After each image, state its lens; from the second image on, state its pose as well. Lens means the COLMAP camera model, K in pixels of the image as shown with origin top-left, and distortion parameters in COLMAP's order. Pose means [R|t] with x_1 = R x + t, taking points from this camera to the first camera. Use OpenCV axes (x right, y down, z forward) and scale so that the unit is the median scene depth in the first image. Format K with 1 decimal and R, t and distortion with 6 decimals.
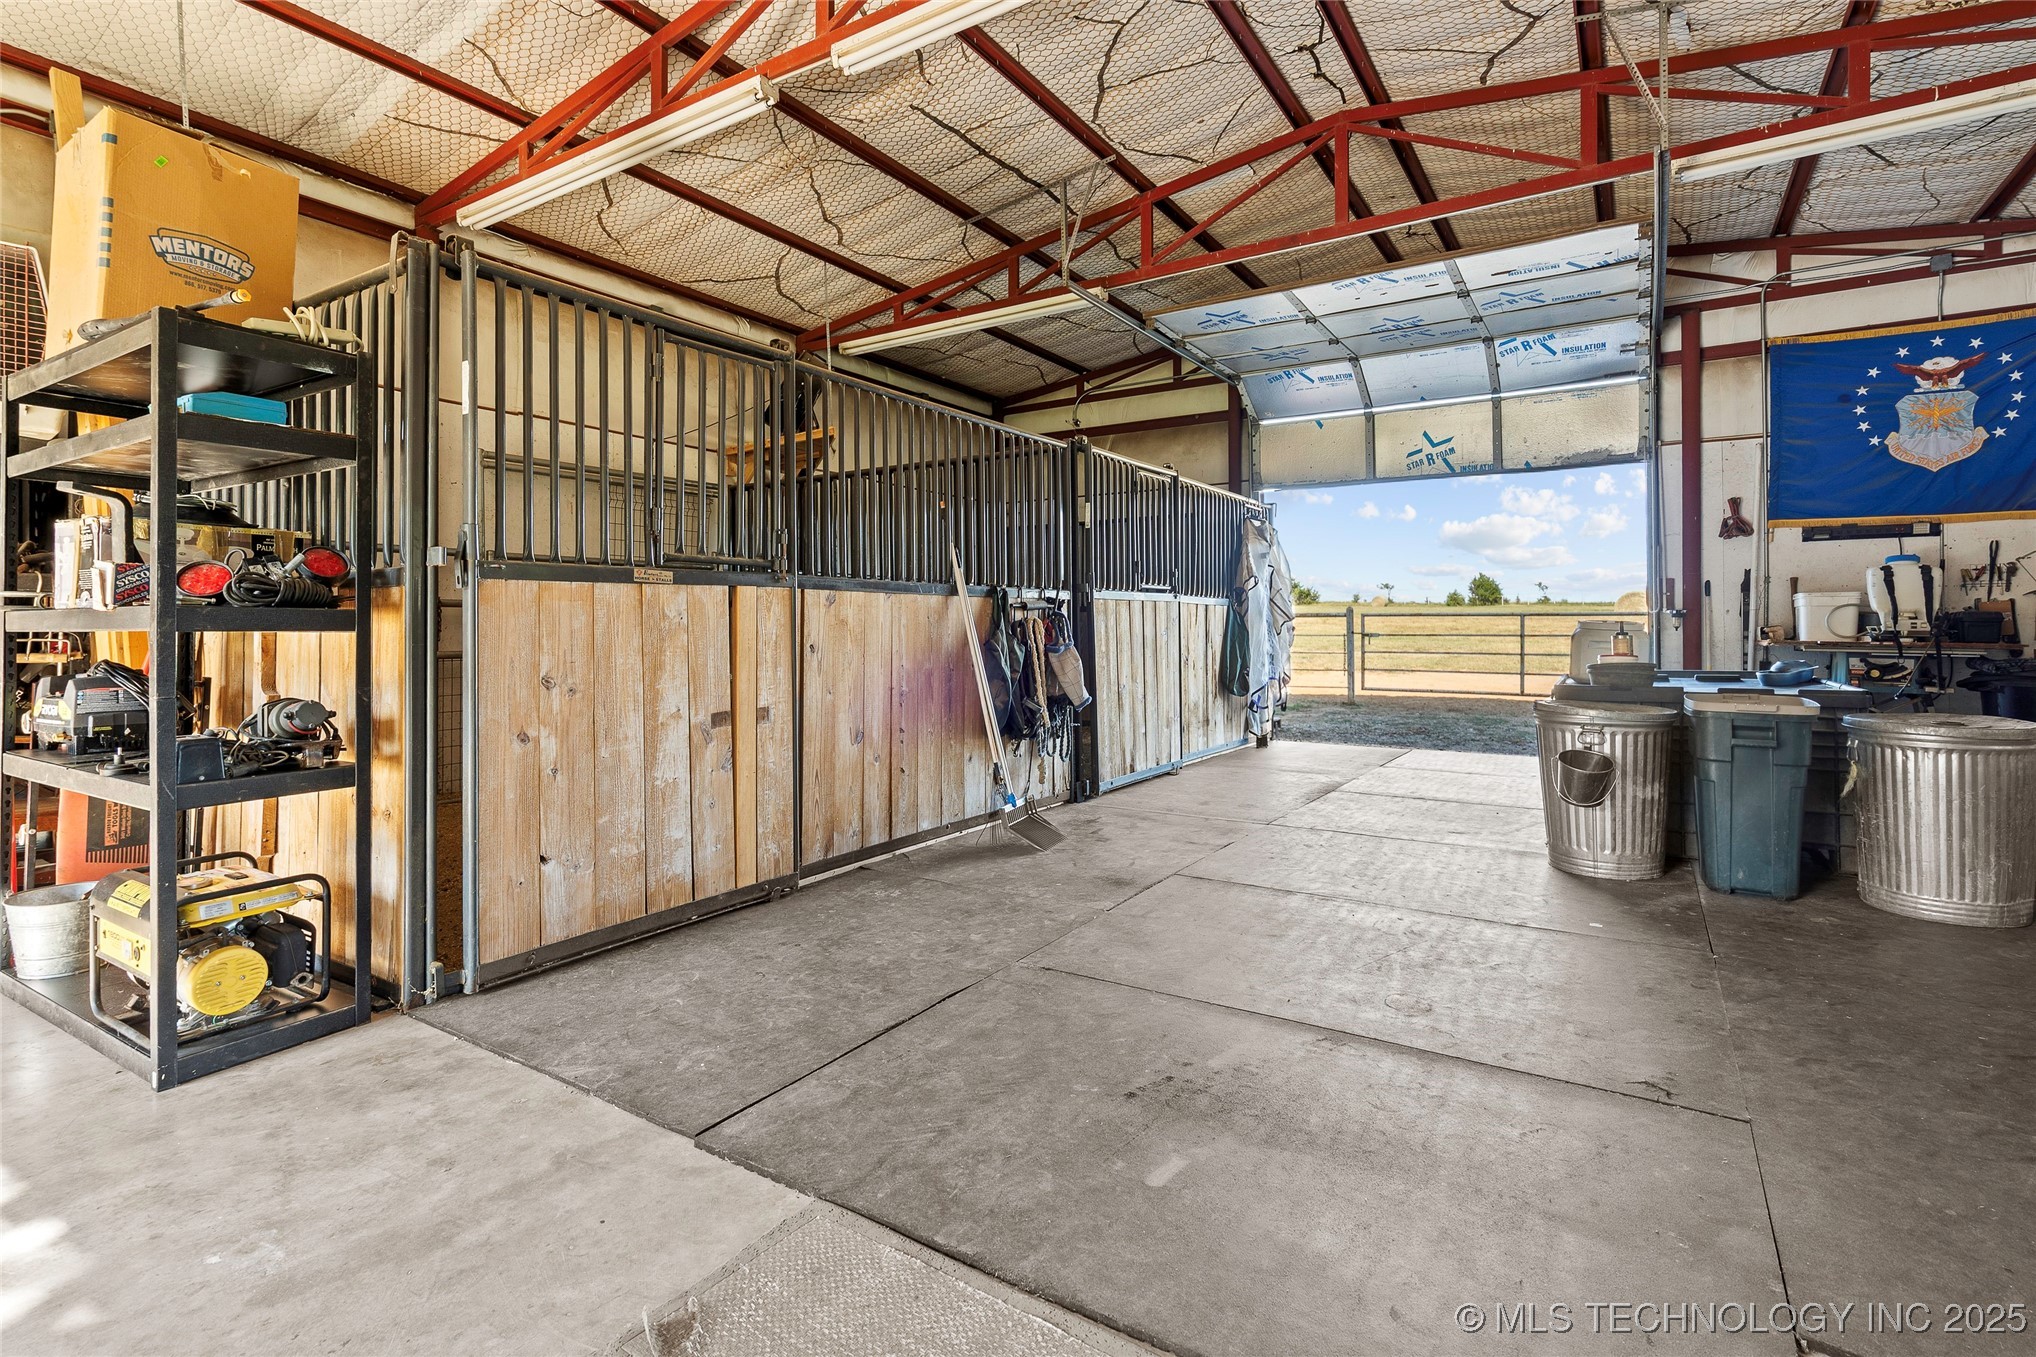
lens RADIAL K [[964.1, 0, 1009.0], [0, 964.1, 622.4], [0, 0, 1]] dist [0.000361, -0.000210]
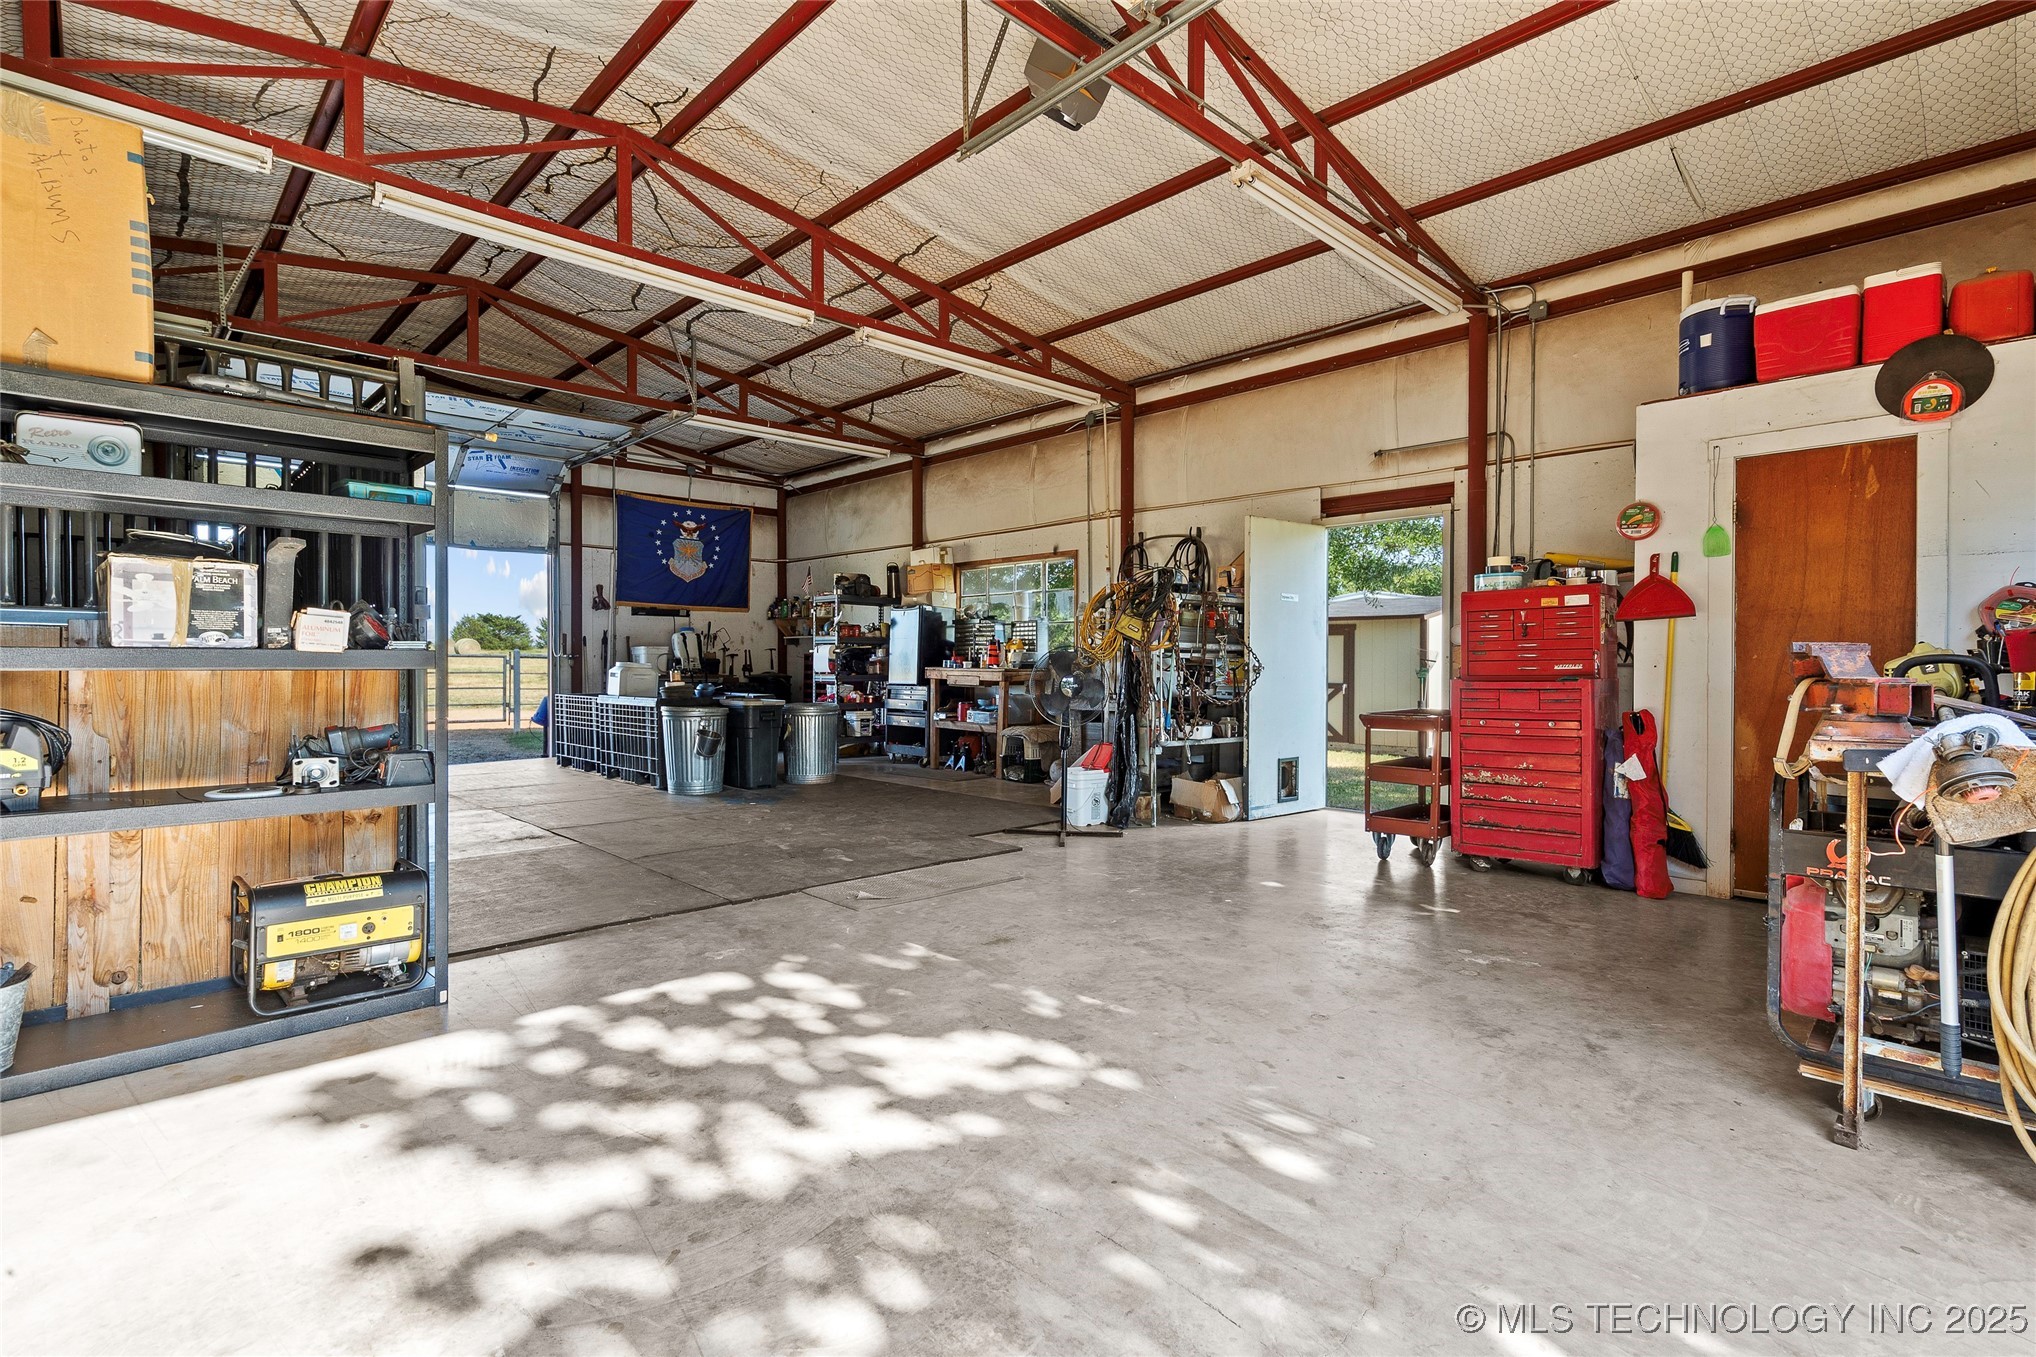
lens RADIAL K [[964.1, 0, 1015.8], [0, 964.1, 674.0], [0, 0, 1]] dist [0.000361, -0.000210]
pose [[0.225479, -0.005757, 0.974231, -0.685668], [-0.011187, 0.999901, 0.008497, -0.002782], [-0.974184, -0.012814, 0.225393, -0.035160]]
